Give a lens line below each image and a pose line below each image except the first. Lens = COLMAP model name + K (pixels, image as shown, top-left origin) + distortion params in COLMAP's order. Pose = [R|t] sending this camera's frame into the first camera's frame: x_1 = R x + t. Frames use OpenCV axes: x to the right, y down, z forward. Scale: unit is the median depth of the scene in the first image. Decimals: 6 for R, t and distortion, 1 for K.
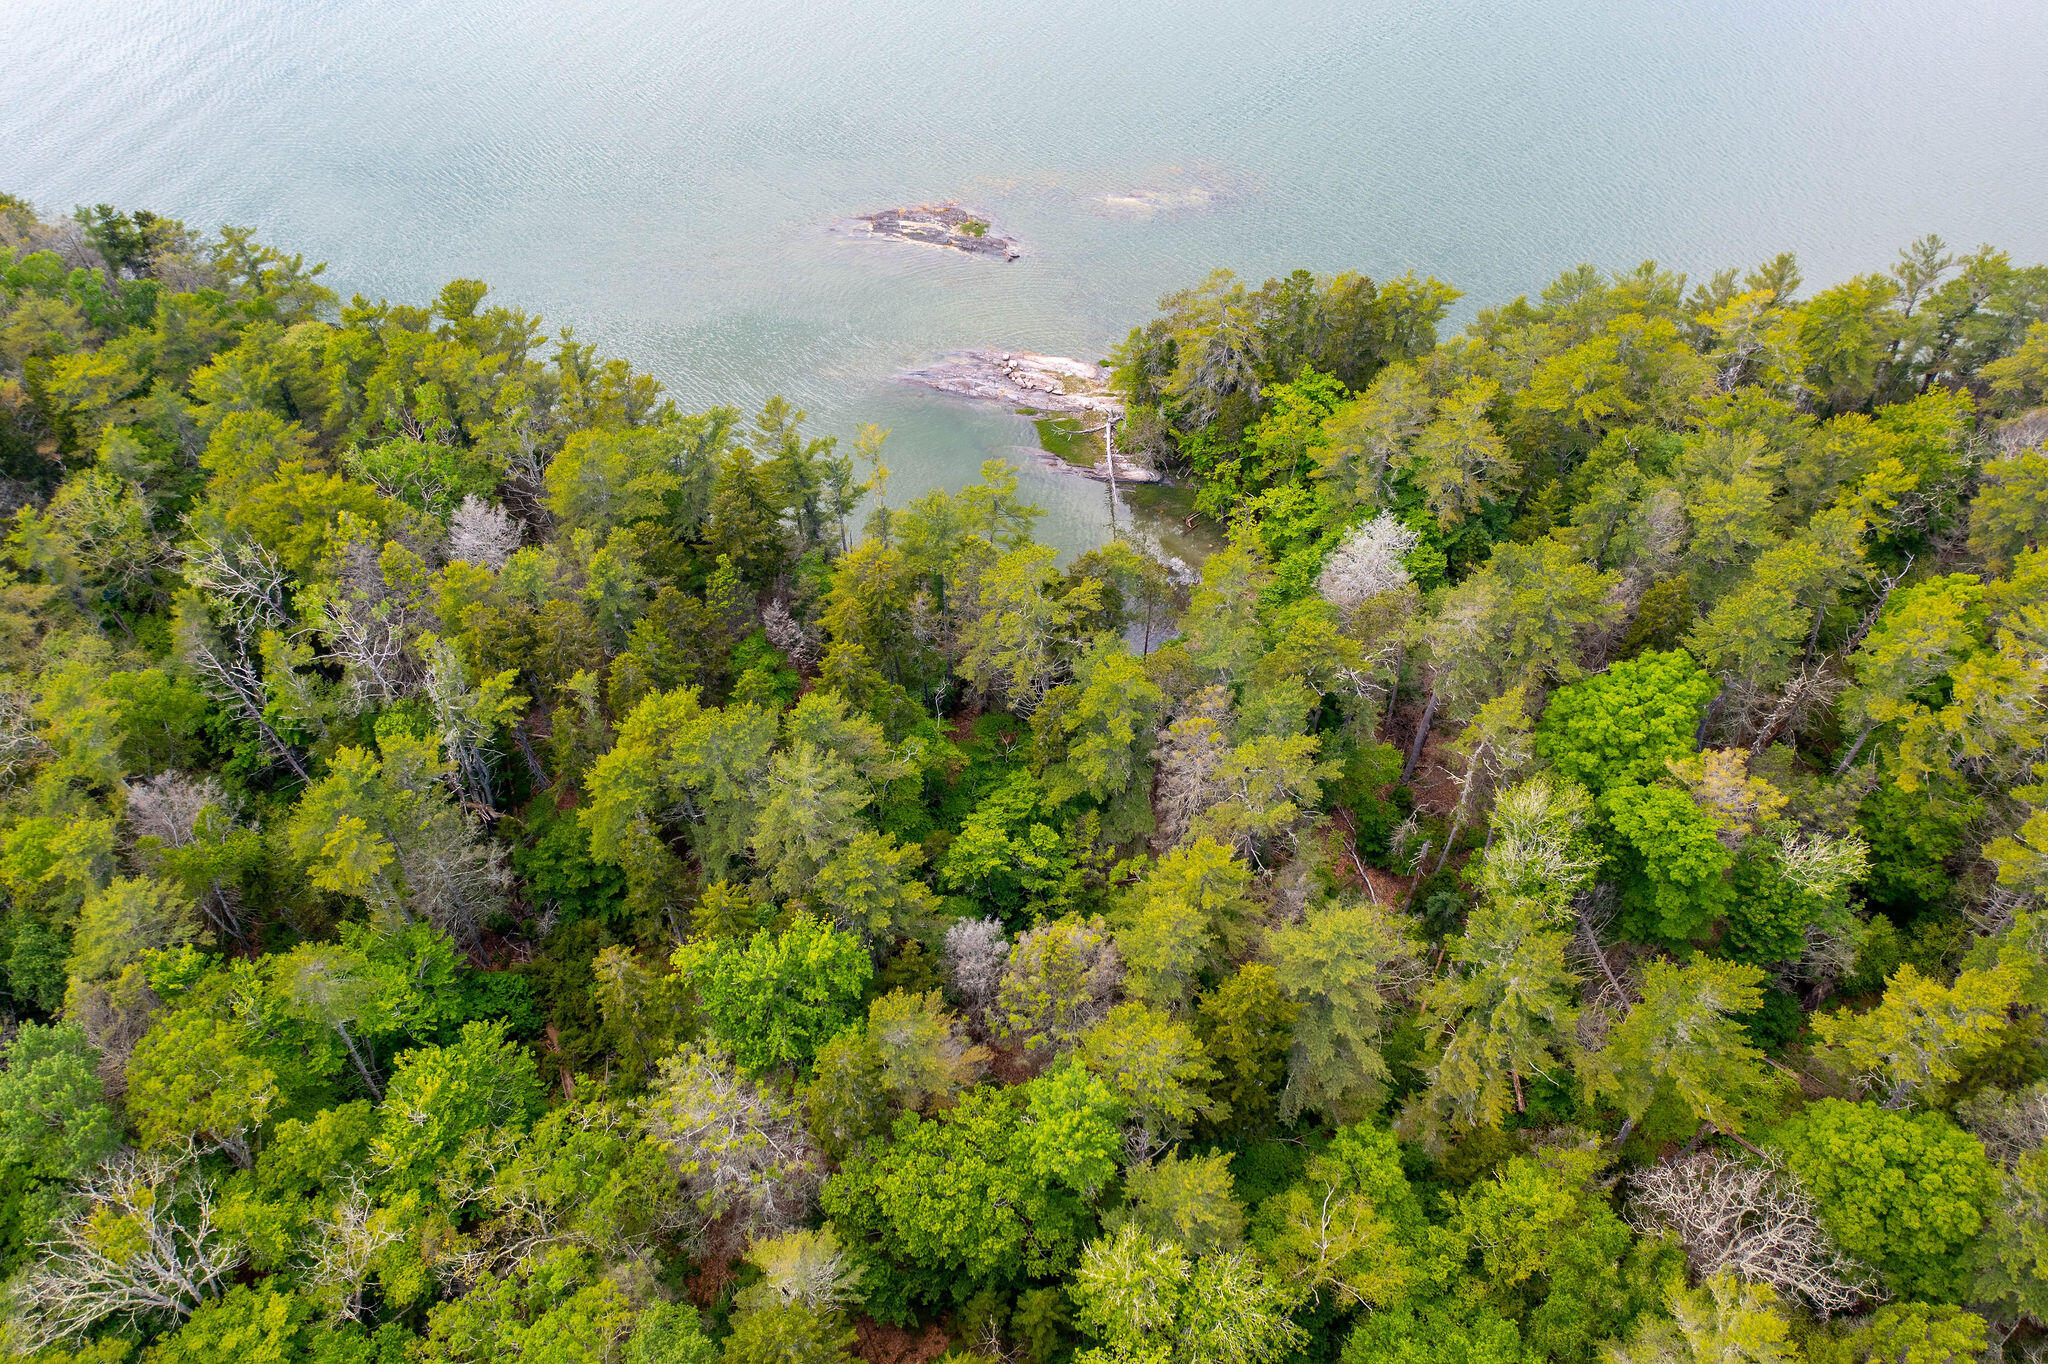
lens RADIAL K [[1626.8, 0, 1020.1], [0, 1626.8, 676.1], [0, 0, 1]] dist [-0.007474, 0.006582]
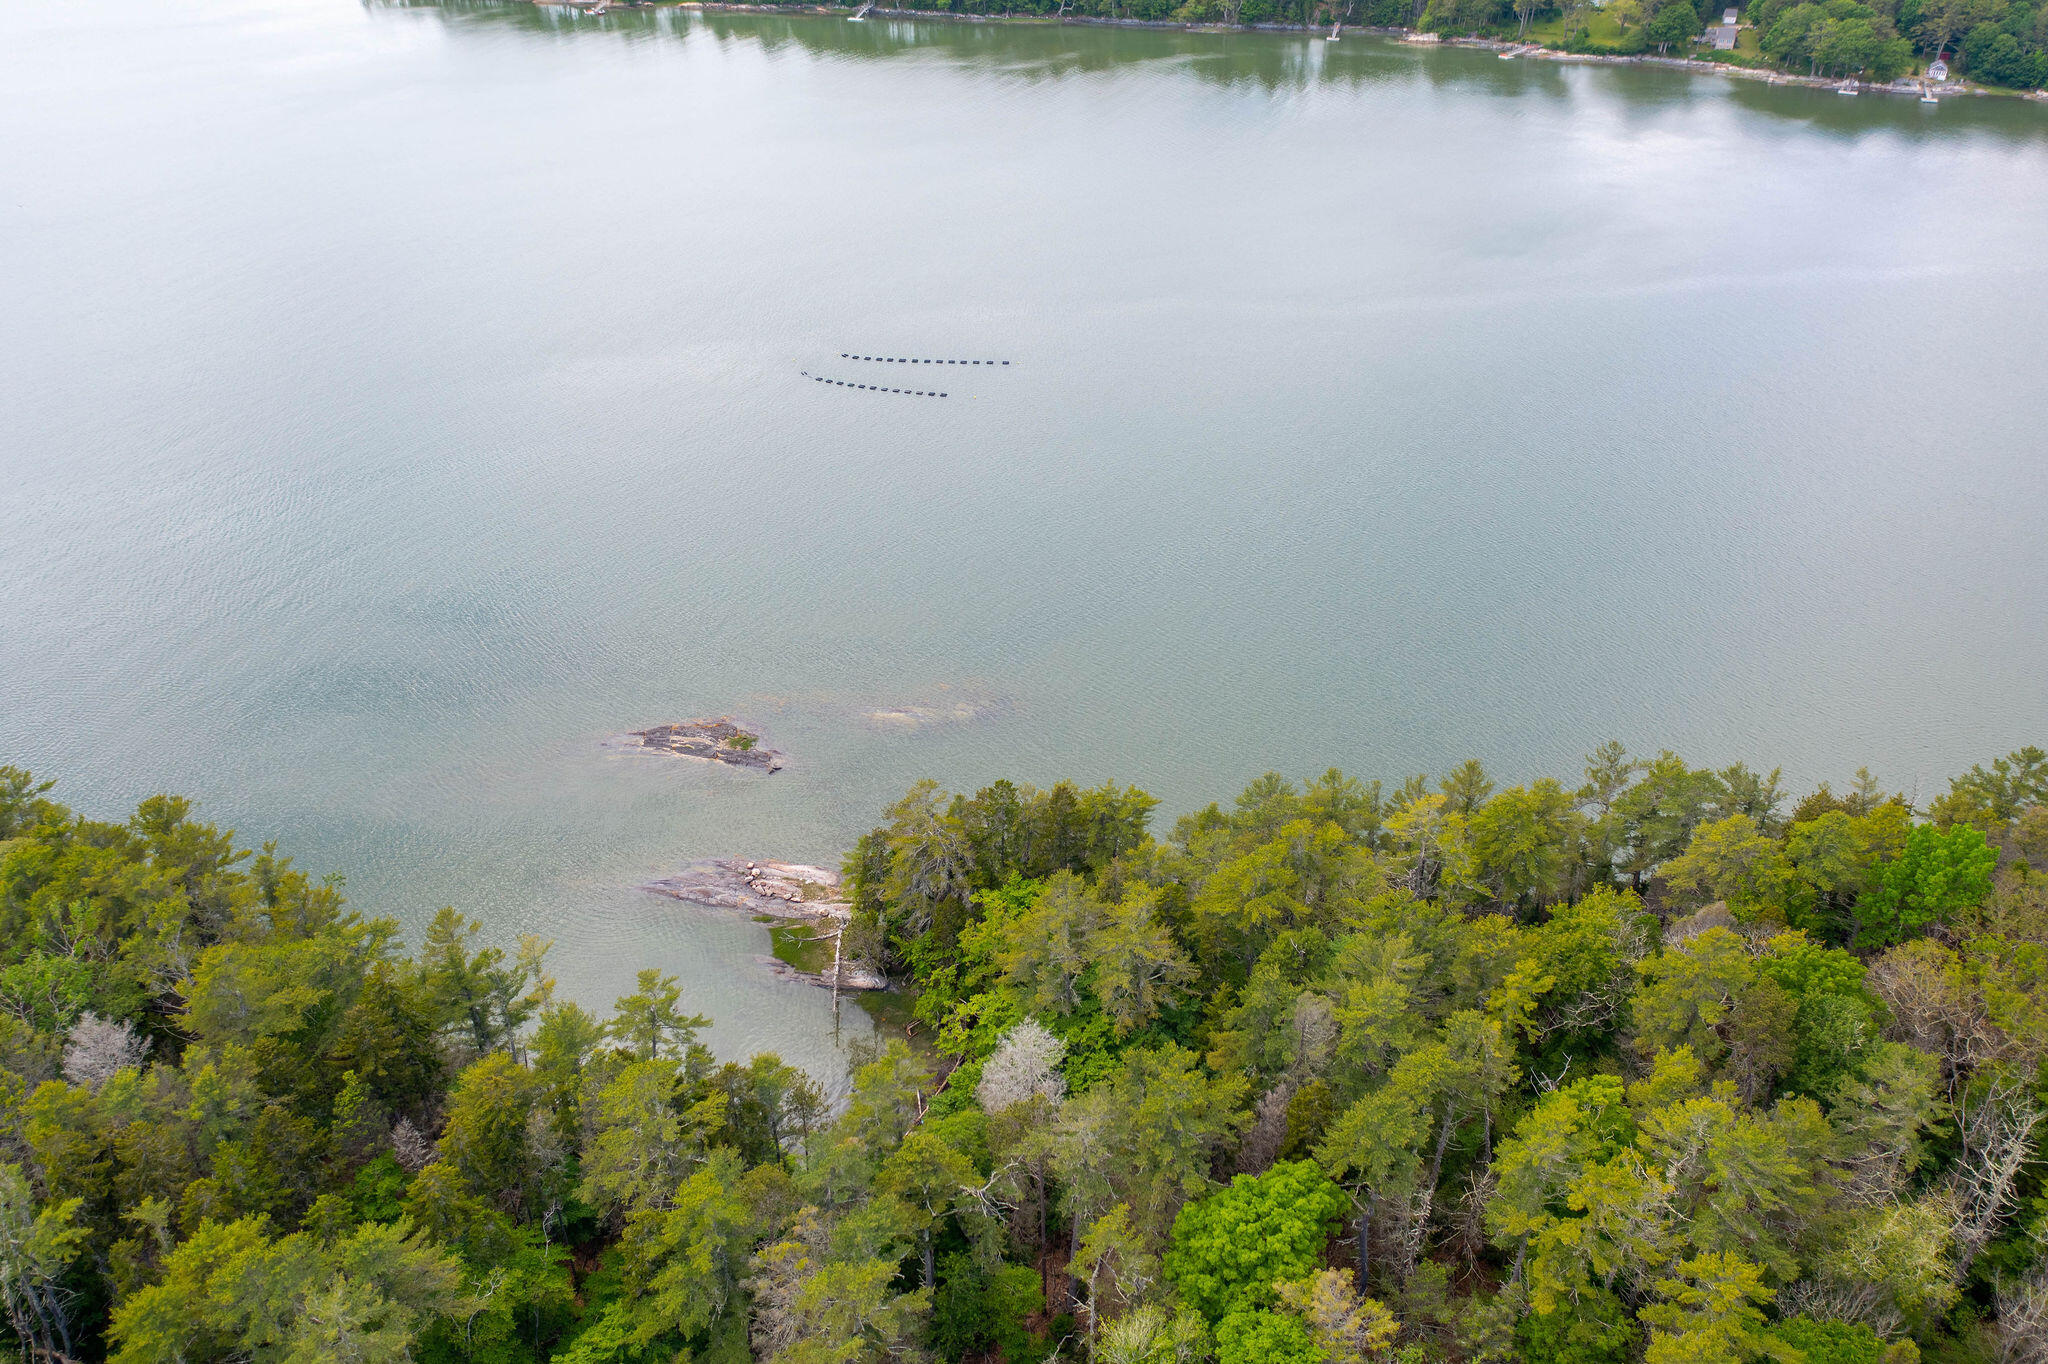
lens RADIAL K [[1626.8, 0, 1027.7], [0, 1626.8, 685.2], [0, 0, 1]] dist [-0.007474, 0.006582]
pose [[0.999714, -0.006984, 0.022888, 0.197771], [0.013446, 0.955141, -0.295845, -0.002149], [-0.019795, 0.296068, 0.954962, -0.004370]]
